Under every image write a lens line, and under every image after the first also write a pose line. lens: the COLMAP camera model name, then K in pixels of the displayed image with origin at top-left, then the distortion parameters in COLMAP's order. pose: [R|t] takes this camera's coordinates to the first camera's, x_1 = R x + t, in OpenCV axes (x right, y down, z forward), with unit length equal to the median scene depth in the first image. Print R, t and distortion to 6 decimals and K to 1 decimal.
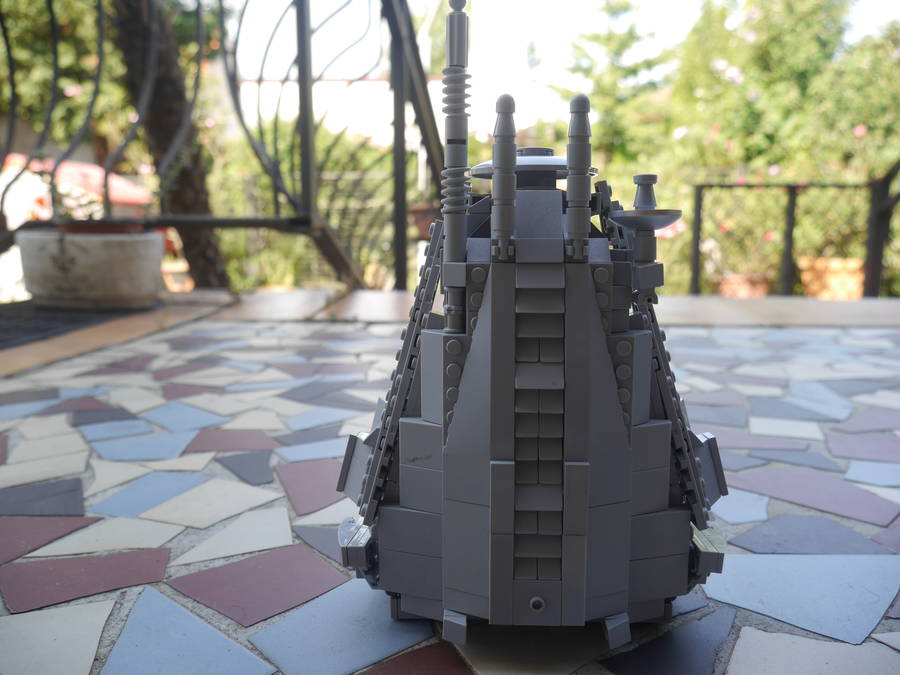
lens RADIAL K [[771.4, 0, 450.0], [0, 771.4, 337.5], [0, 0, 1]] dist [0.005598, 0.008133]
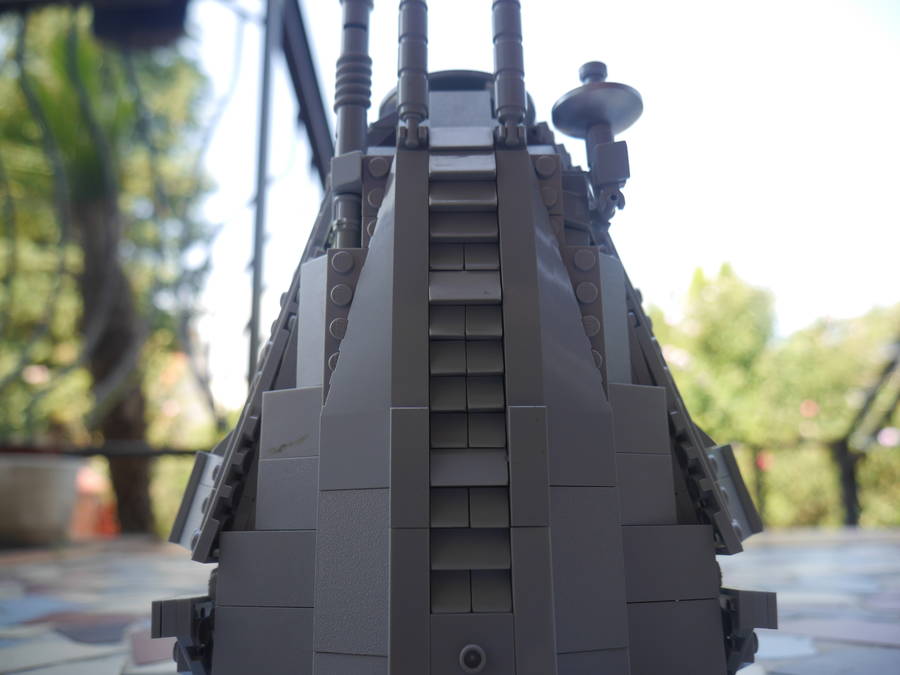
lens RADIAL K [[768.1, 0, 450.0], [0, 768.1, 337.5], [0, 0, 1]] dist [-0.006795, 0.006377]
pose [[0.999068, -0.000841, 0.043151, 0.071925], [0.017667, 0.920172, -0.391115, 0.346635], [-0.039377, 0.391513, 0.919329, 0.387940]]
